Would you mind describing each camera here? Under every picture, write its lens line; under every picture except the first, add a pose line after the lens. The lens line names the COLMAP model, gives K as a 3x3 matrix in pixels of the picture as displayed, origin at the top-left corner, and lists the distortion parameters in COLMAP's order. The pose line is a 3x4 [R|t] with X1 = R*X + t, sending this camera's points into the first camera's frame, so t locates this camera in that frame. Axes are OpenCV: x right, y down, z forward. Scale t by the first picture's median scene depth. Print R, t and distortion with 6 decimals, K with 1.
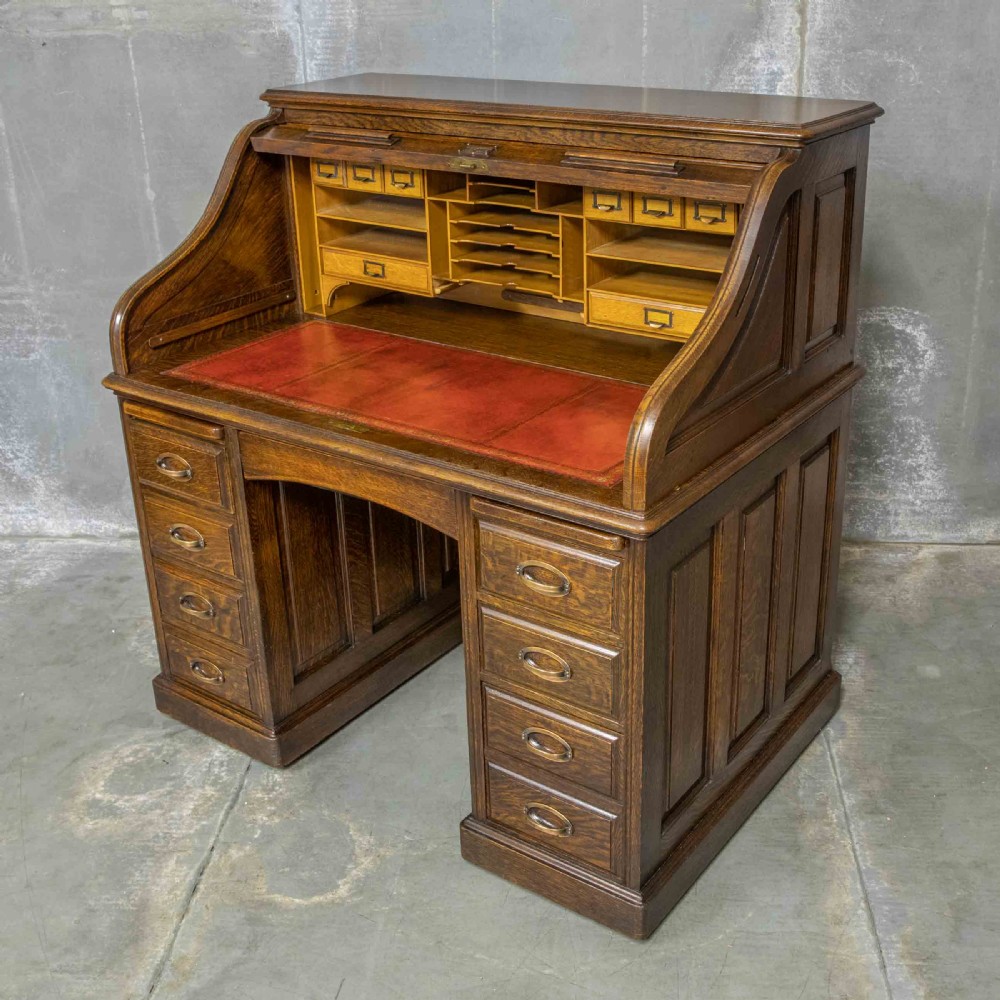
lens RADIAL K [[1267.3, 0, 532.7], [0, 1267.3, 437.4], [0, 0, 1]] dist [-0.087609, 0.087011]
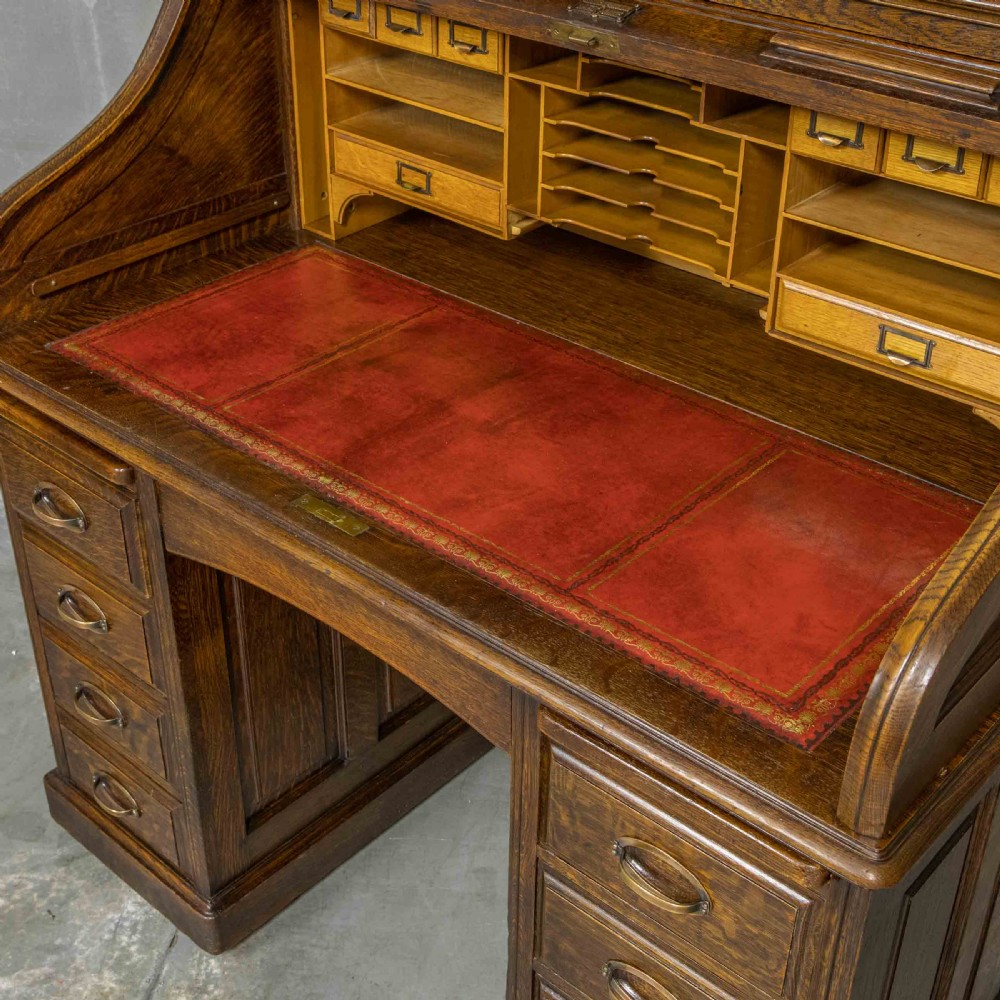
lens RADIAL K [[1434.8, 0, 503.8], [0, 1434.8, 437.3], [0, 0, 1]] dist [-0.035702, 0.050932]
pose [[0.993452, 0.085558, -0.075719, -0.021741], [-0.073169, 0.985438, 0.153484, -0.125282], [0.087748, -0.146939, 0.985246, 0.328690]]
